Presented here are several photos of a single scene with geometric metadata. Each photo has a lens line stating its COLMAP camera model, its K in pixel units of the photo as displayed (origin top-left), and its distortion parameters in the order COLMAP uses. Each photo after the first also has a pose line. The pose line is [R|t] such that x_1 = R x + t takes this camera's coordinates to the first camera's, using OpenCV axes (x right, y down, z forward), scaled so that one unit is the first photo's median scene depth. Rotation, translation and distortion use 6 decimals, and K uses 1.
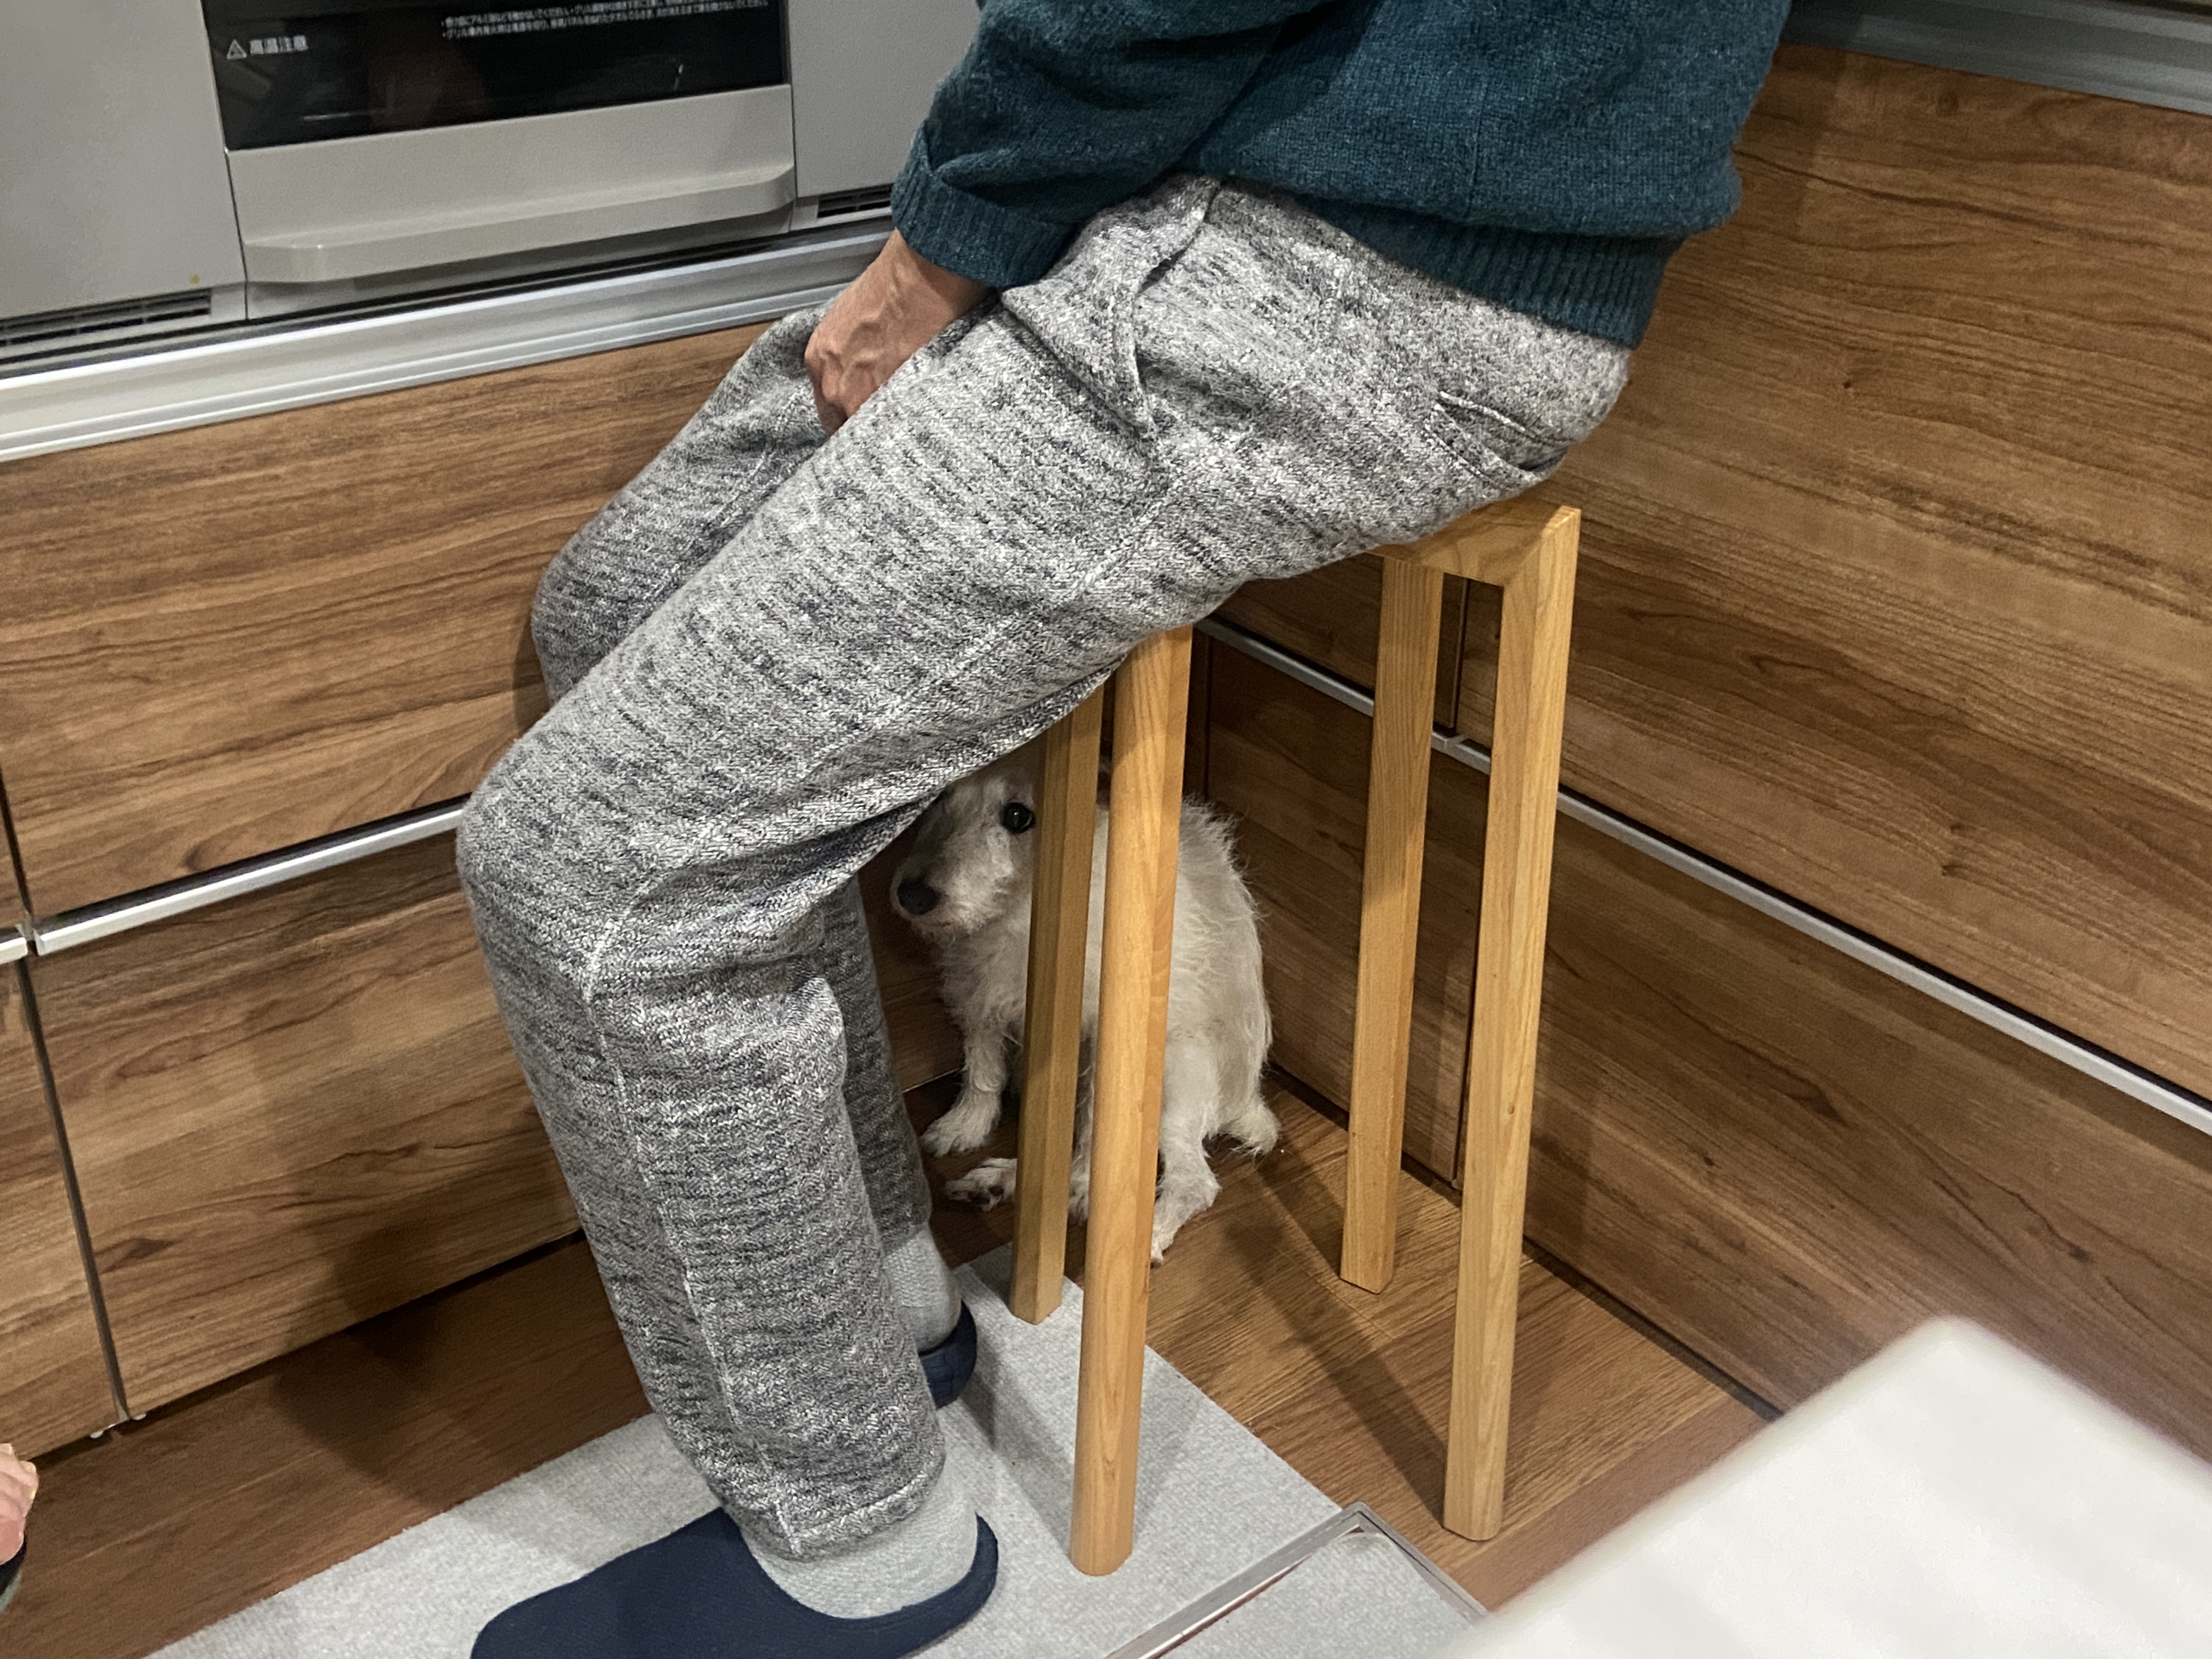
lens RADIAL K [[2345.6, 0, 1082.6], [0, 2345.6, 817.3], [0, 0, 1]] dist [0.089046, 0.000000]
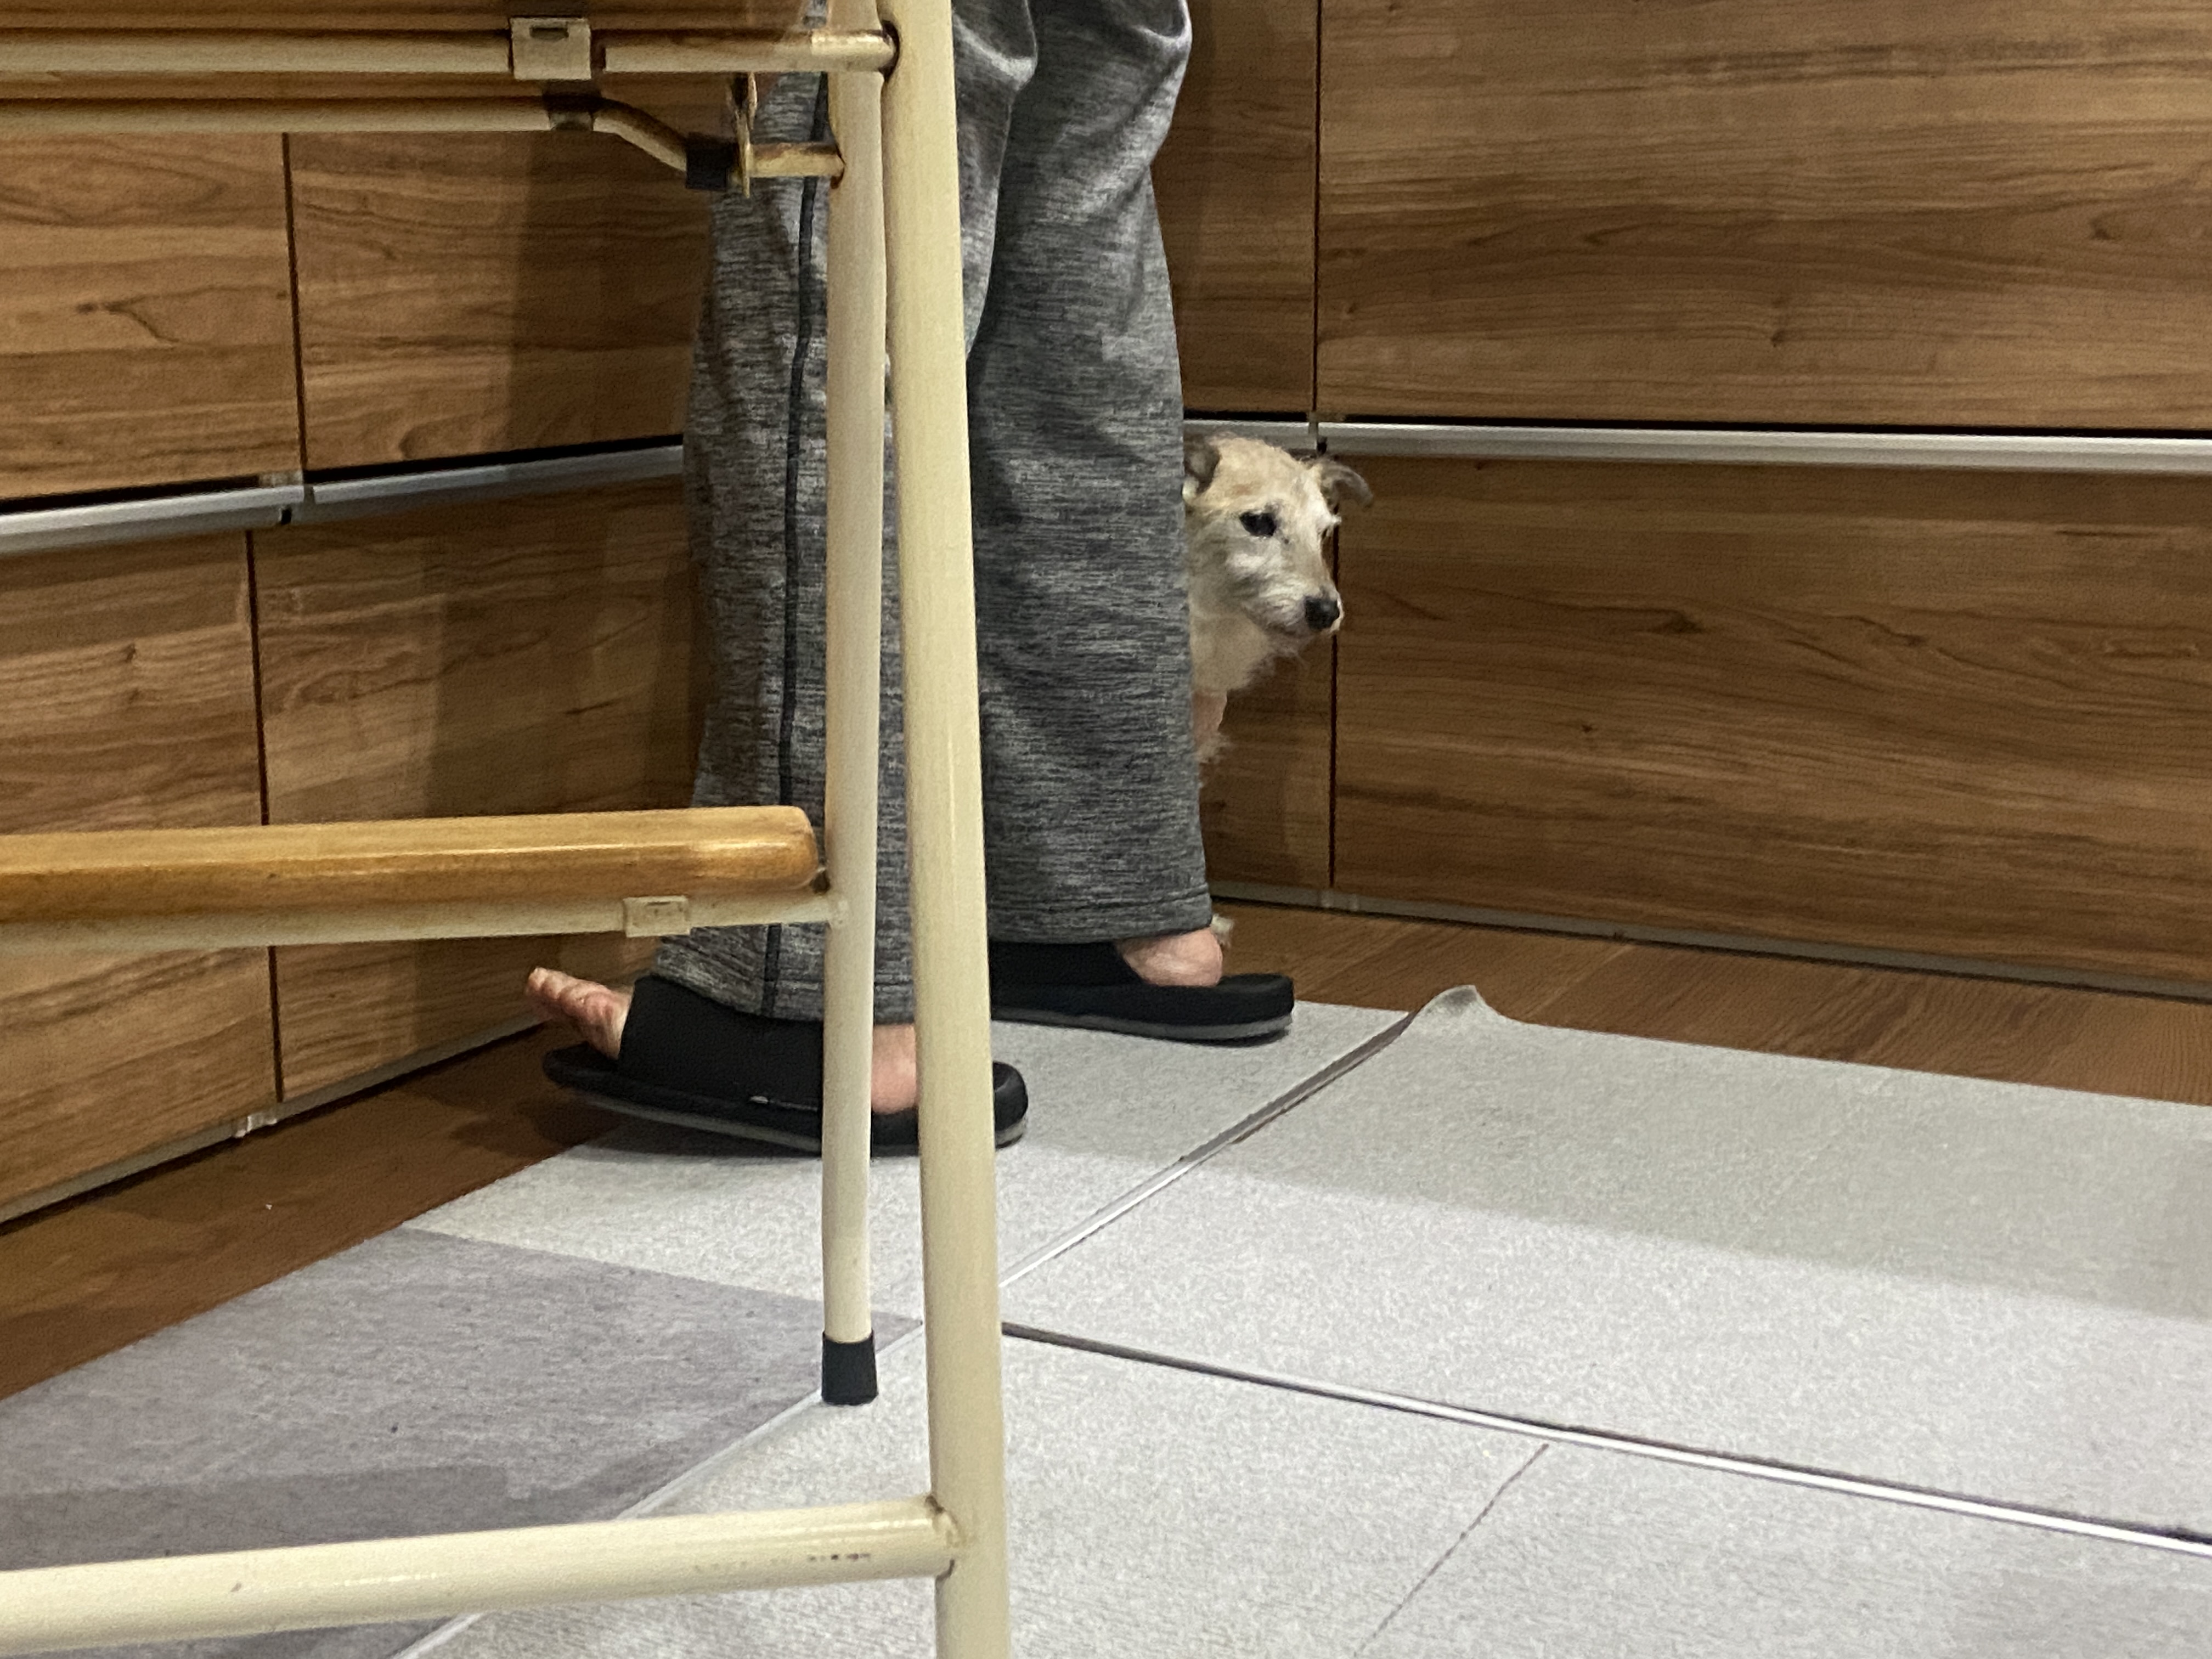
lens RADIAL K [[3001.1, 0, 1080.0], [0, 3001.1, 757.8], [0, 0, 1]] dist [0.175931, 0.000000]
pose [[0.904624, -0.087192, 0.417196, -0.710509], [0.214371, 0.939106, -0.268560, 0.605502], [-0.368375, 0.332381, 0.868230, -0.260738]]
